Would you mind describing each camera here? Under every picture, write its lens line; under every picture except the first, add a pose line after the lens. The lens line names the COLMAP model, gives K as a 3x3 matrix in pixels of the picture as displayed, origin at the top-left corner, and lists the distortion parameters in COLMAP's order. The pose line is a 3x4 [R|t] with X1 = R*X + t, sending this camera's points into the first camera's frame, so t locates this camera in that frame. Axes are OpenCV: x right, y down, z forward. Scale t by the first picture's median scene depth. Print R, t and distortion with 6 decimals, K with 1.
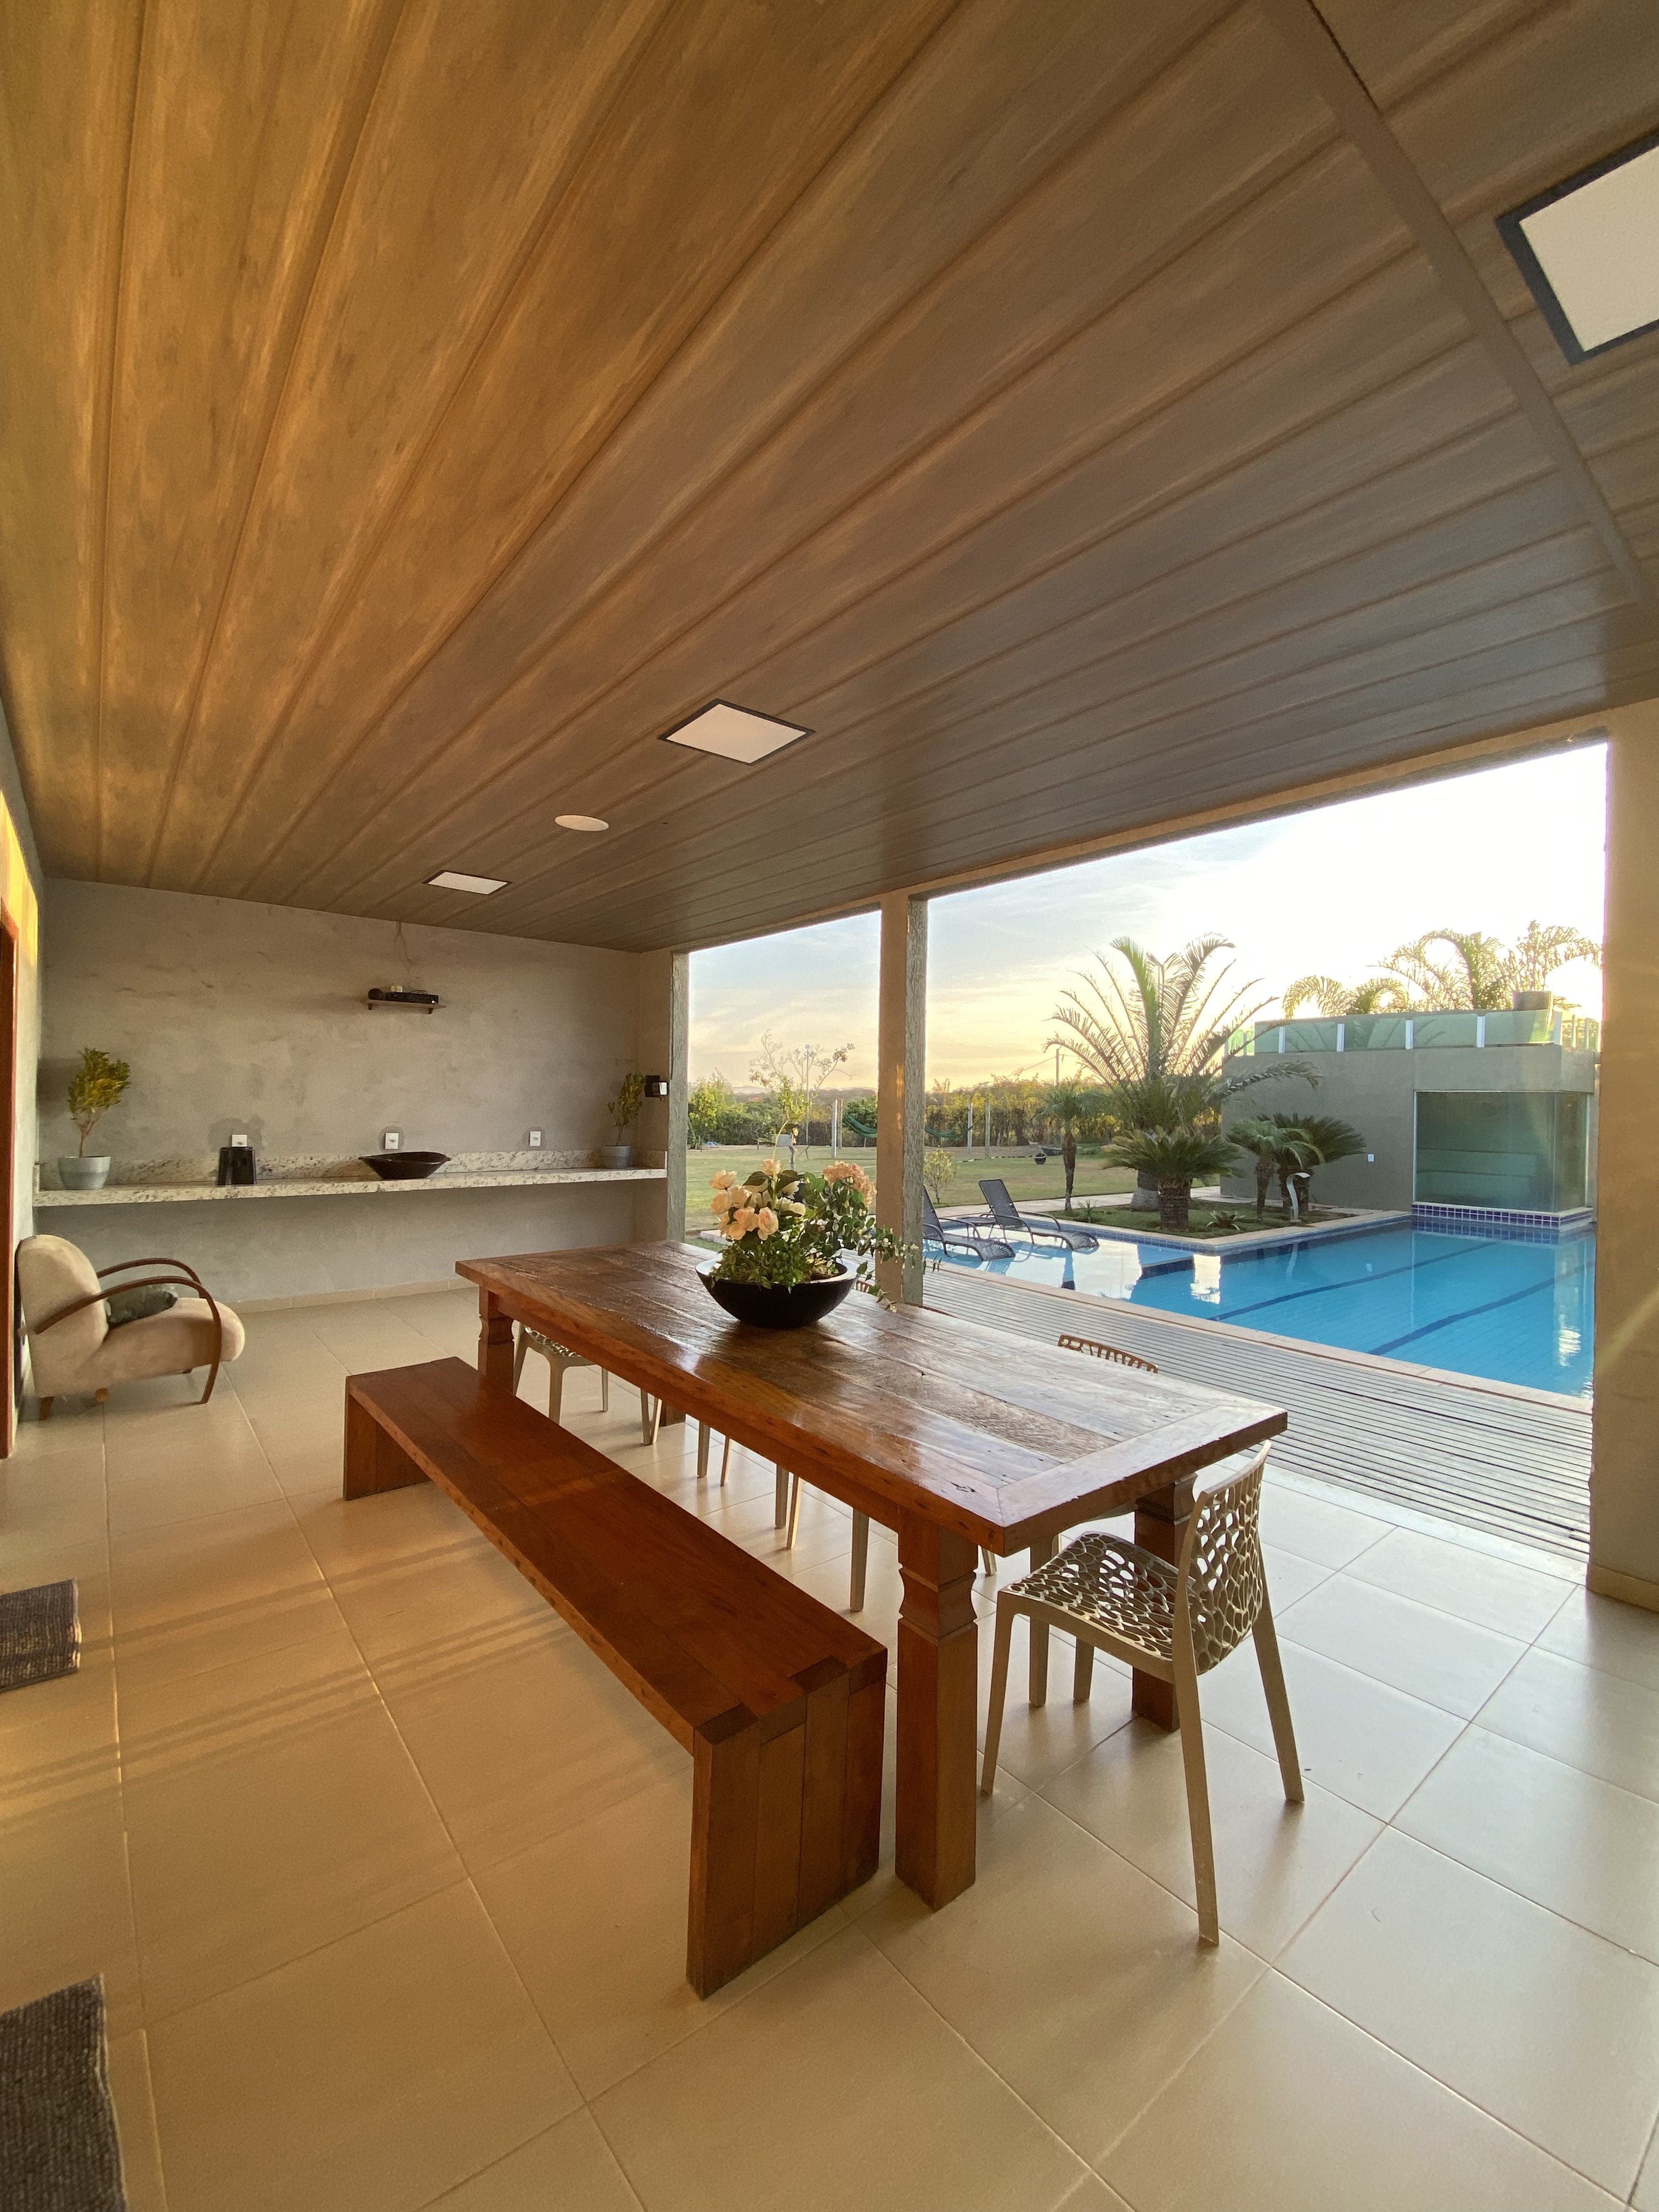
lens RADIAL K [[892.7, 0, 829.5], [0, 892.7, 1106.0], [0, 0, 1]] dist [0.001454, -0.000008]
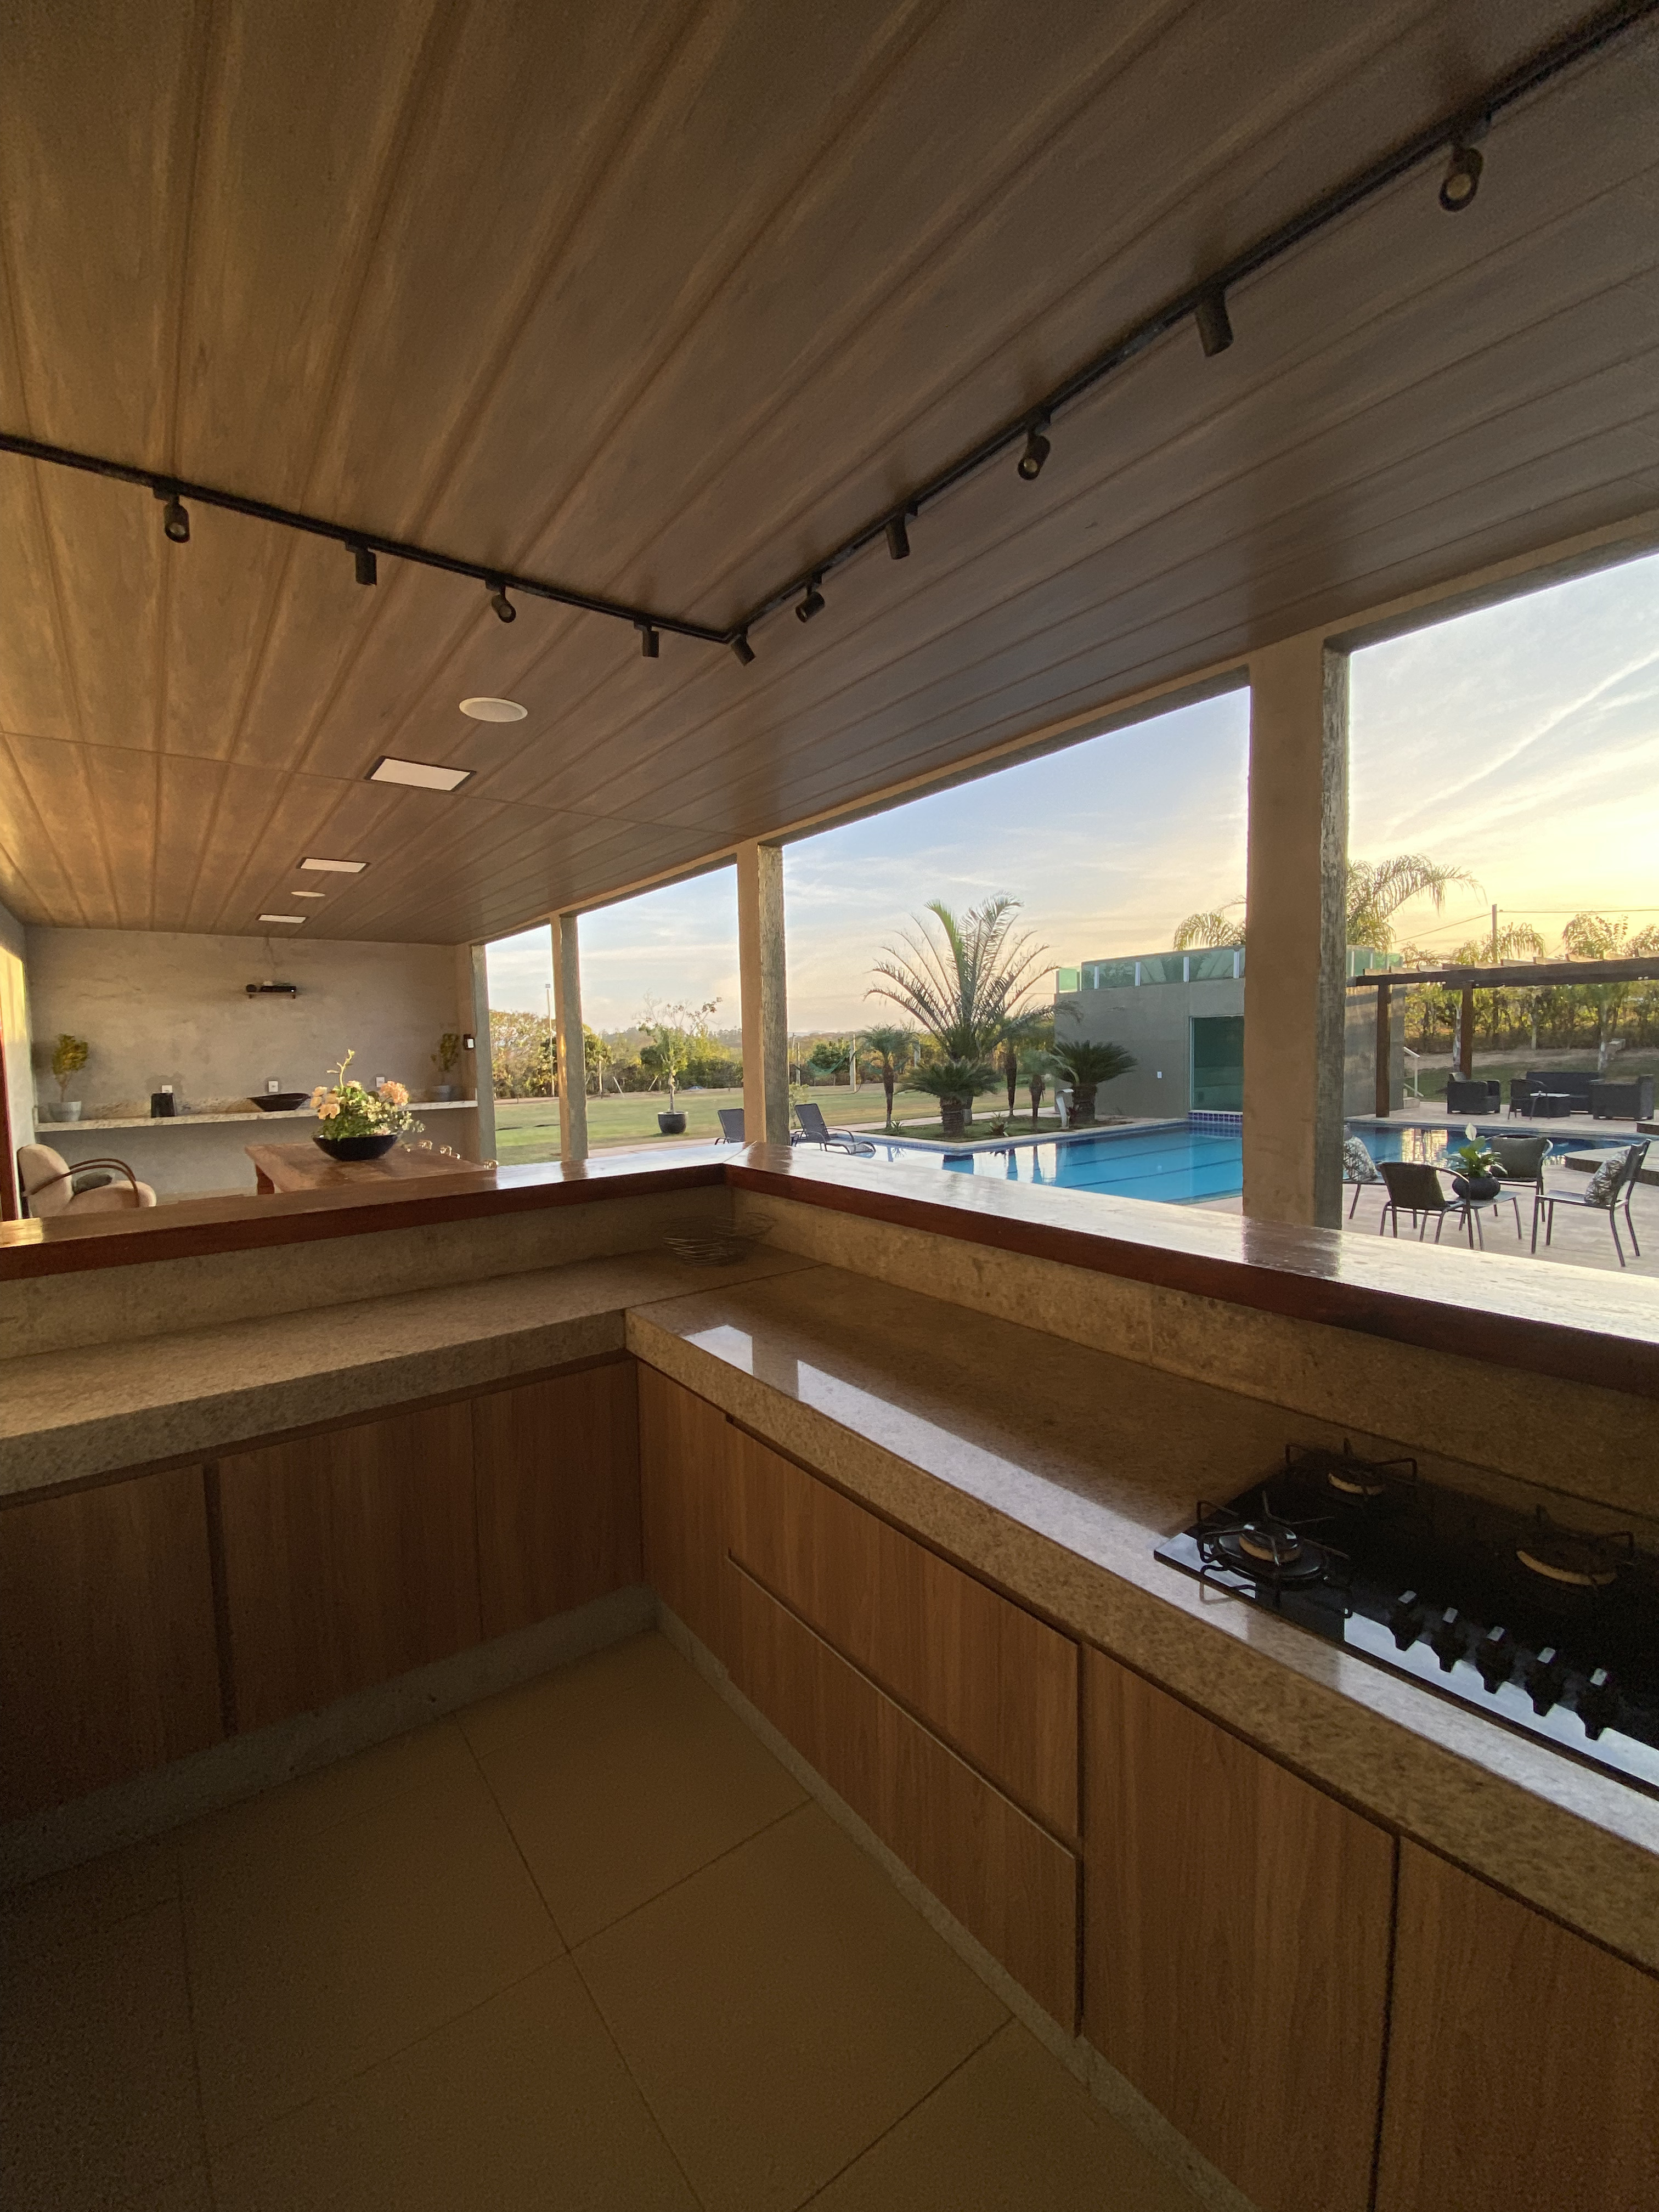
lens RADIAL K [[895.3, 0, 829.5], [0, 895.3, 1106.0], [0, 0, 1]] dist [0.000031, -0.000174]
pose [[0.998419, -0.037291, -0.042065, 0.509702], [0.039876, 0.997255, 0.062388, 0.015961], [0.039623, -0.063967, 0.997165, -0.463374]]
